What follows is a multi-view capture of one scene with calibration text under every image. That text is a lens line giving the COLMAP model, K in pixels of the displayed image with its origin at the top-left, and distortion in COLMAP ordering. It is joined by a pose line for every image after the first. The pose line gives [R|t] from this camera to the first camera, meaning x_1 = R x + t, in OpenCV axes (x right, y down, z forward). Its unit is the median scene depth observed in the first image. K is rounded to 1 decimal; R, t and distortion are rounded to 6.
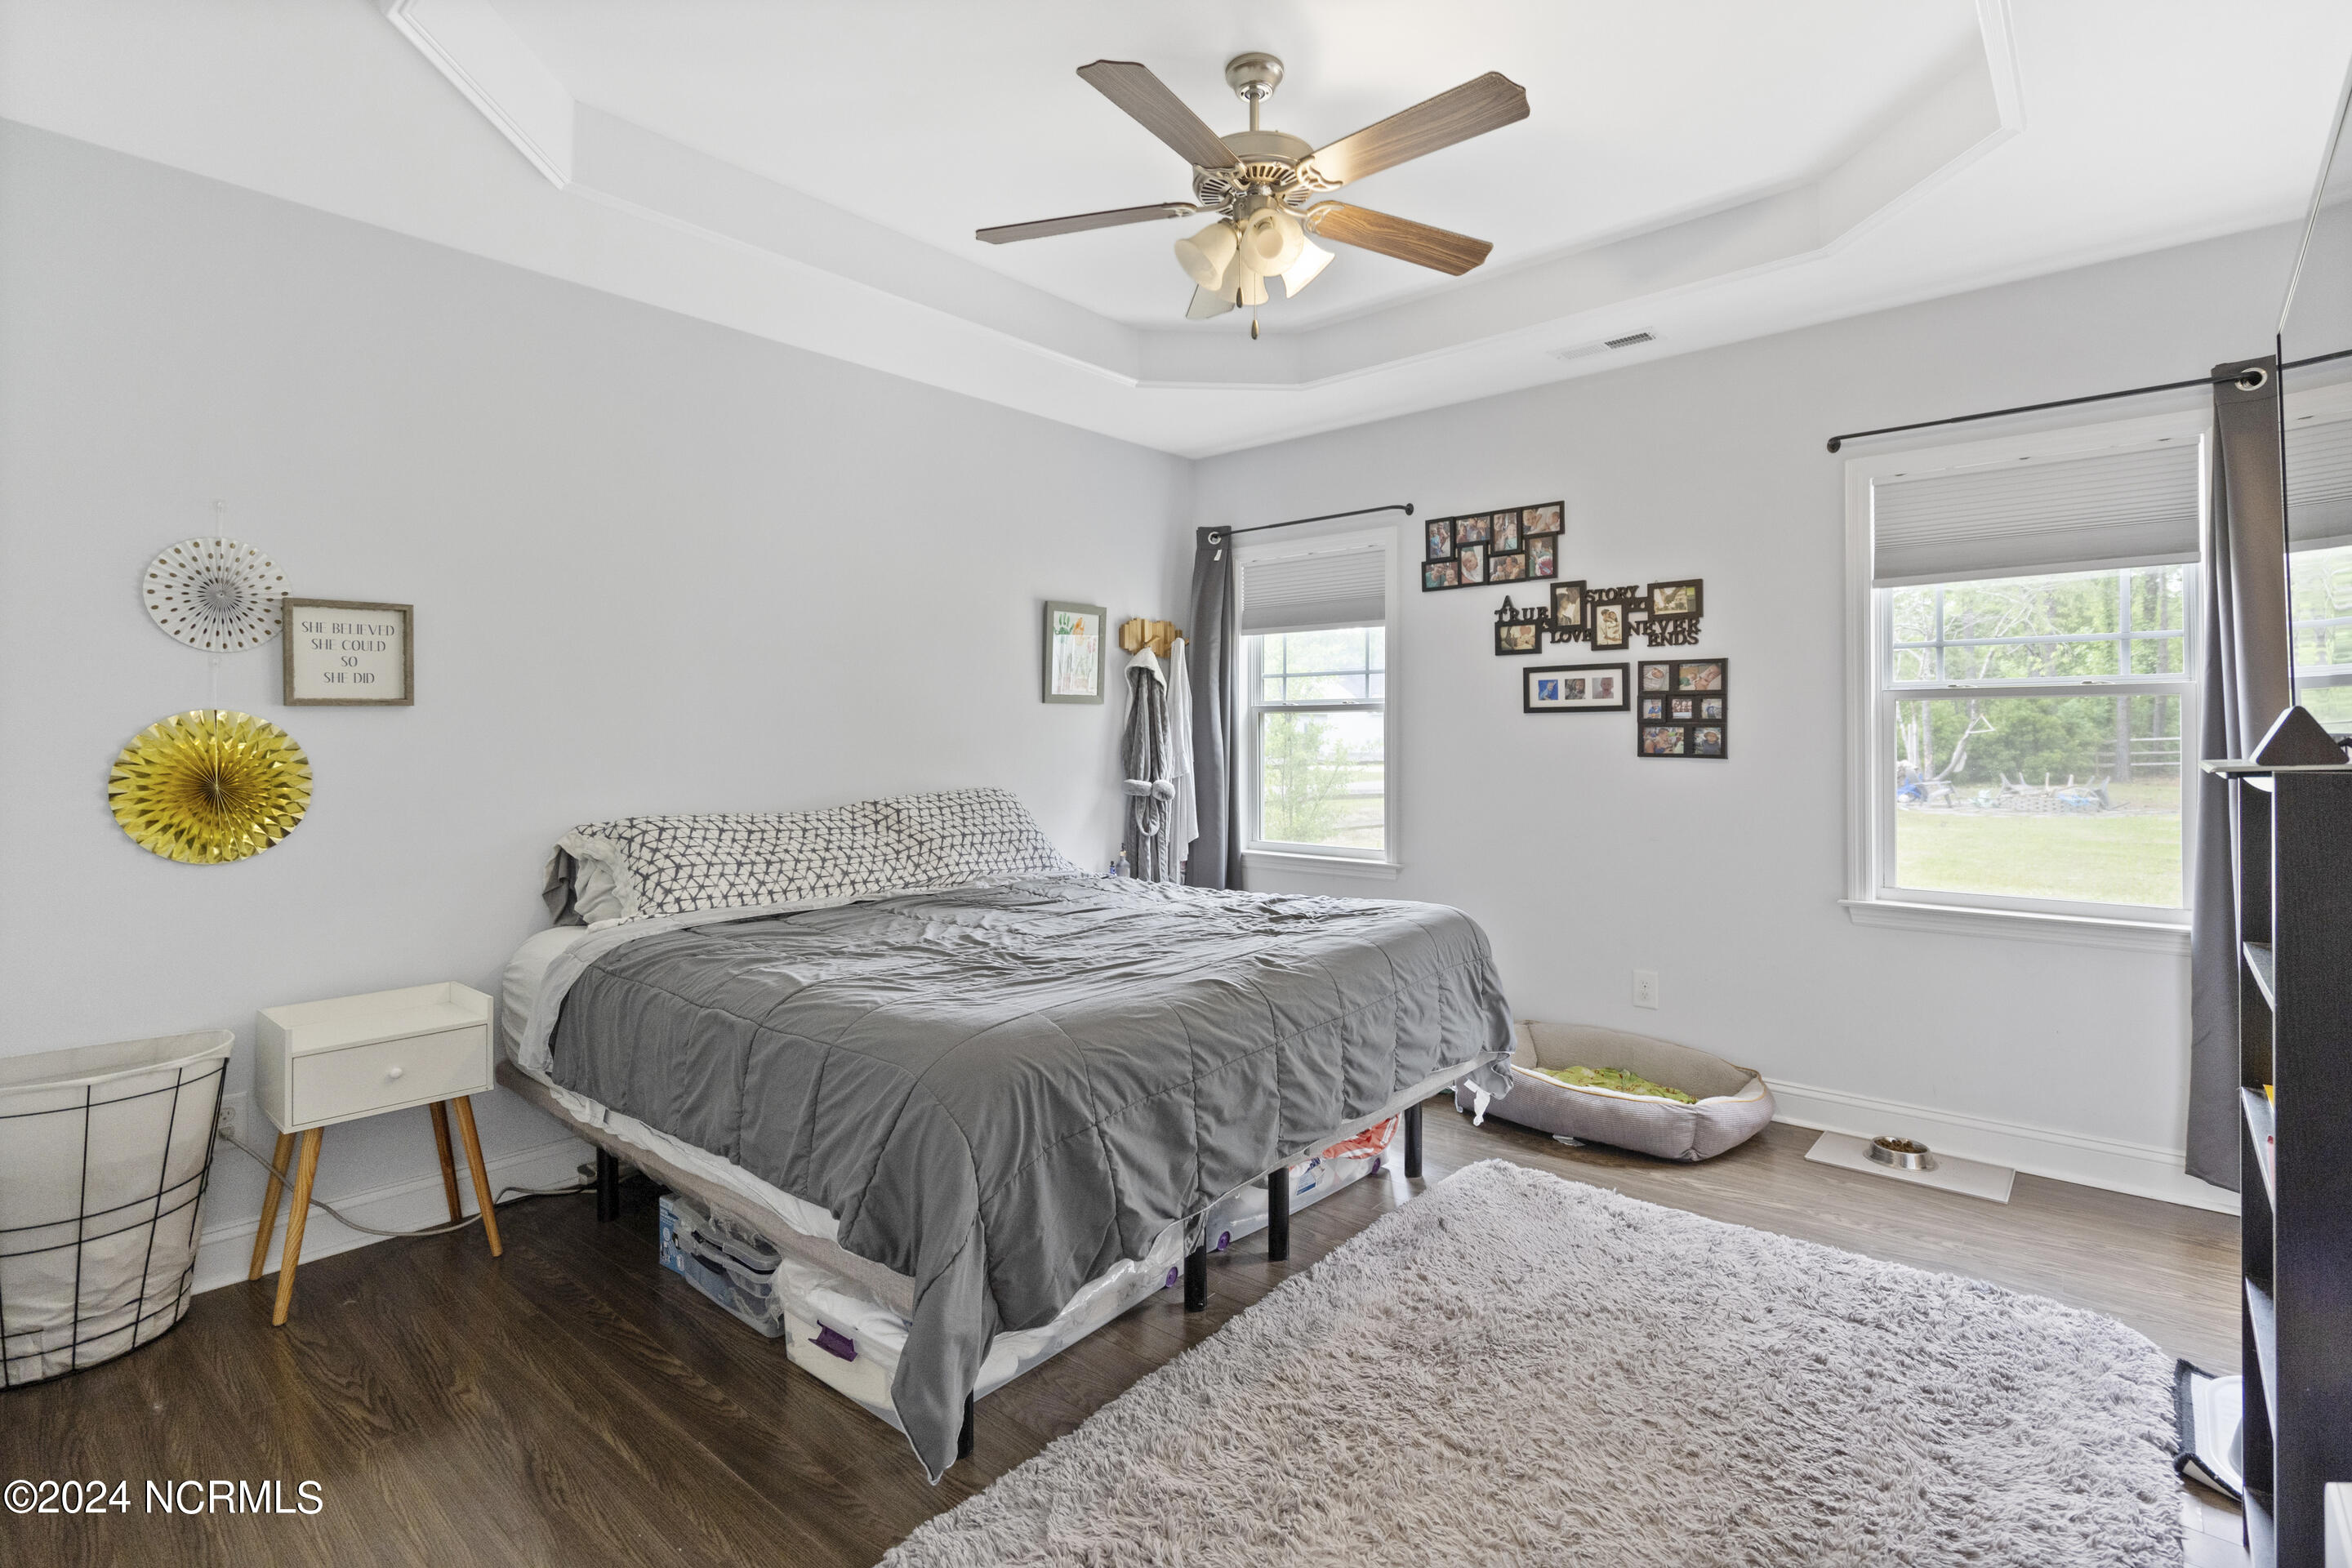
lens RADIAL K [[1111.7, 0, 1178.6], [0, 1111.7, 720.9], [0, 0, 1]] dist [0.000748, 0.000290]
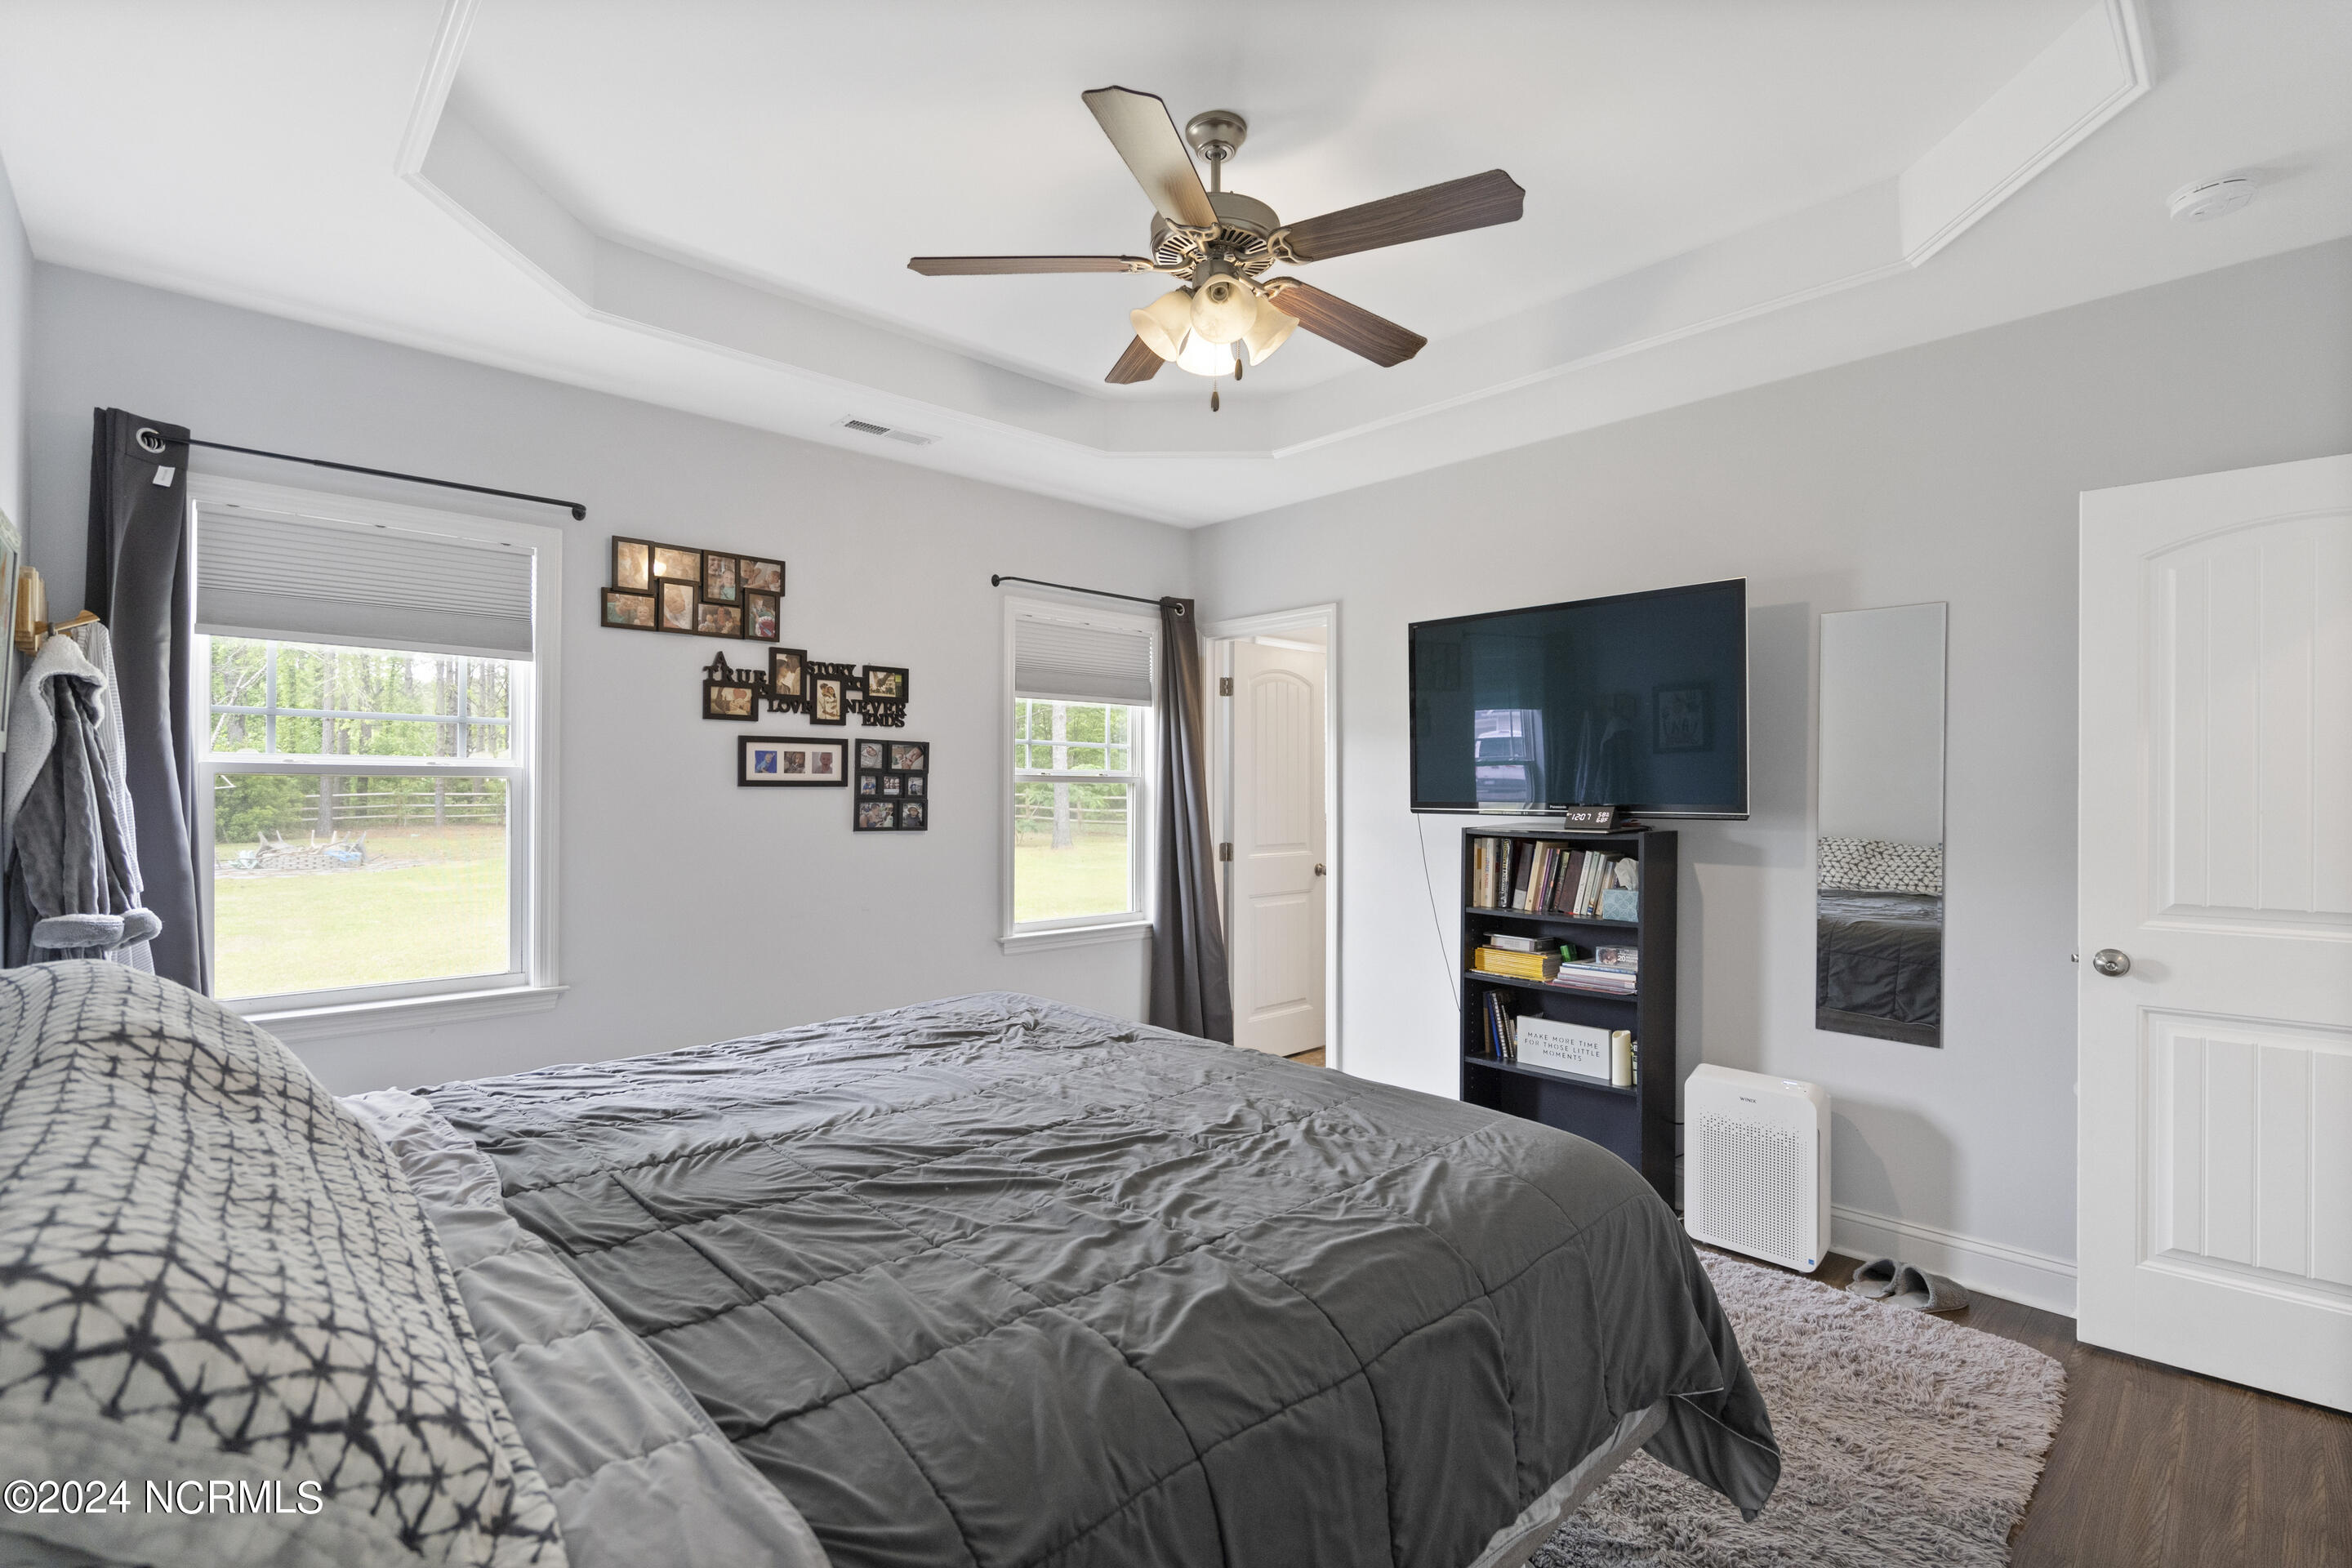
lens RADIAL K [[1080.4, 0, 1176.0], [0, 1080.4, 784.0], [0, 0, 1]] dist [-0.001104, -0.000477]
pose [[0.091433, 0.008461, 0.995775, -0.540290], [-0.018008, 0.999814, -0.006842, -0.009701], [-0.995648, -0.017307, 0.091569, 0.592139]]
